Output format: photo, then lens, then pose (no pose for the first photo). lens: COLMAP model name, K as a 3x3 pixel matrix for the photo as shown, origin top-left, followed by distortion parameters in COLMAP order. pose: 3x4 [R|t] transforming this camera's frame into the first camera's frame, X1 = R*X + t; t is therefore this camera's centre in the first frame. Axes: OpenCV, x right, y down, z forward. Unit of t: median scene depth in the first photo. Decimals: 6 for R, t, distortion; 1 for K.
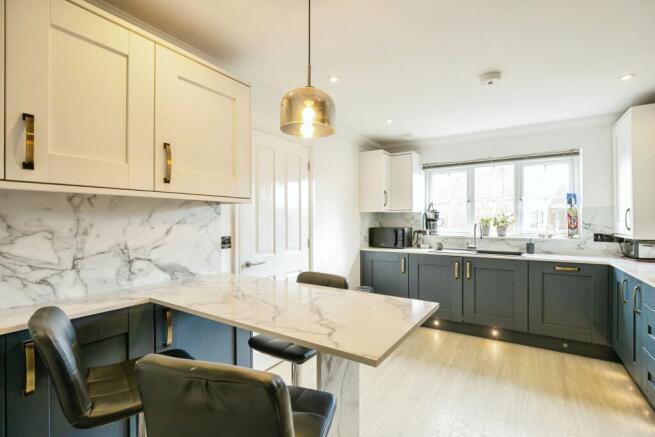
lens RADIAL K [[304.5, 0, 333.2], [0, 304.5, 221.5], [0, 0, 1]] dist [-0.004803, -0.000572]
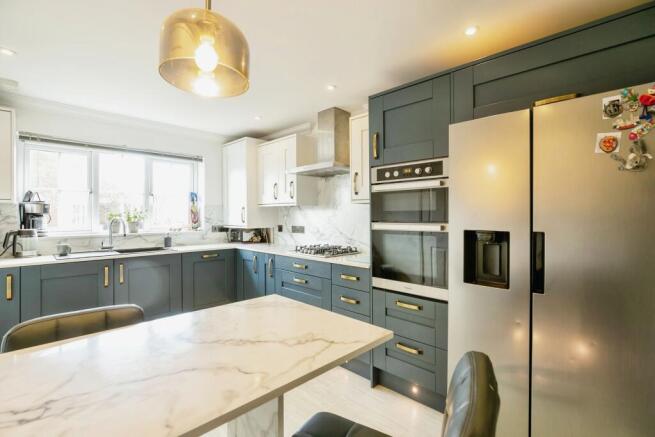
lens RADIAL K [[304.5, 0, 333.2], [0, 304.5, 215.2], [0, 0, 1]] dist [-0.004803, -0.000572]
pose [[0.202565, -0.002325, 0.979266, -0.262813], [0.001644, 0.999997, 0.002035, -0.006113], [-0.979267, 0.001198, 0.202568, 0.228320]]
